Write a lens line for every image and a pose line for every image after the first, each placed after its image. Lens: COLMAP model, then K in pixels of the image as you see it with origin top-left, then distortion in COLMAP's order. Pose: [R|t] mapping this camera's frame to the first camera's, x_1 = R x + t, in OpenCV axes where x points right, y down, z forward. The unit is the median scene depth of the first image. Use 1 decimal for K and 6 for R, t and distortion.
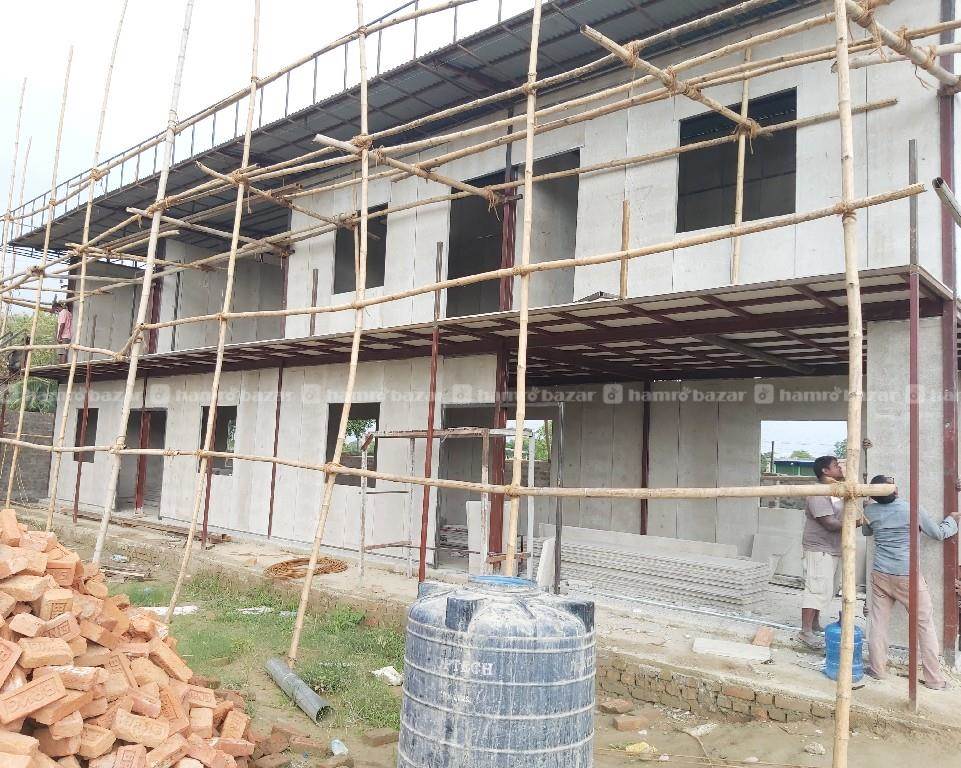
lens RADIAL K [[771.6, 0, 480.5], [0, 771.6, 384.0], [0, 0, 1]] dist [0.057571, -0.116915]
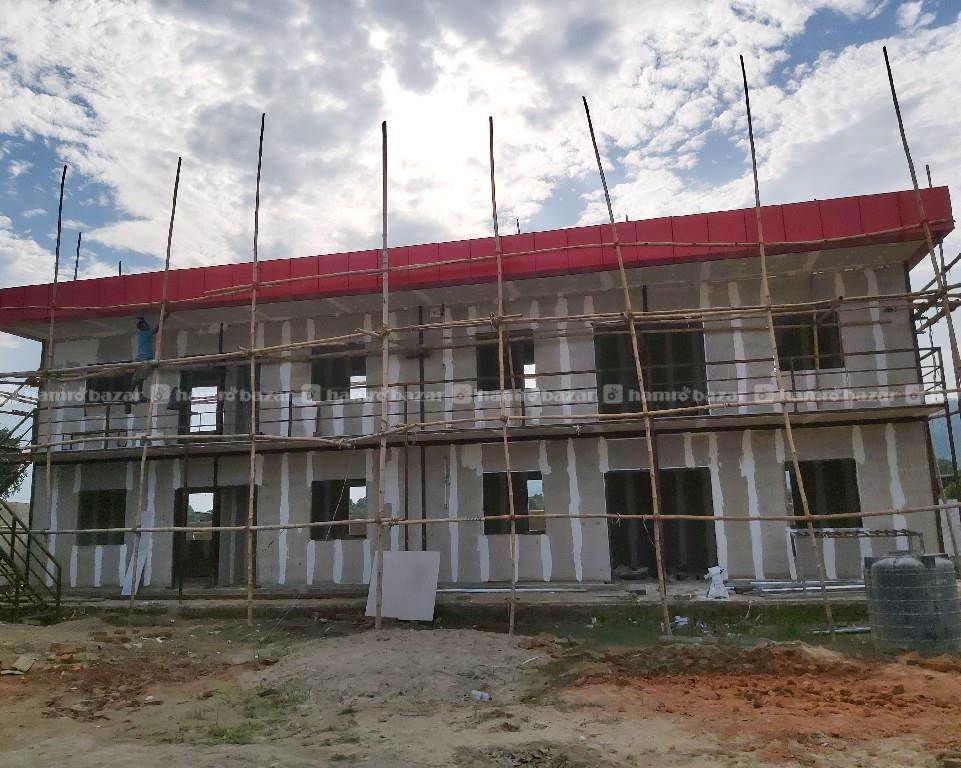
lens RADIAL K [[771.6, 0, 480.5], [0, 771.6, 384.0], [0, 0, 1]] dist [0.057571, -0.116915]
pose [[0.873399, 0.005778, 0.486972, -1.170613], [0.023550, 0.998259, -0.054083, -0.081232], [-0.486436, 0.058704, 0.871742, -0.242106]]
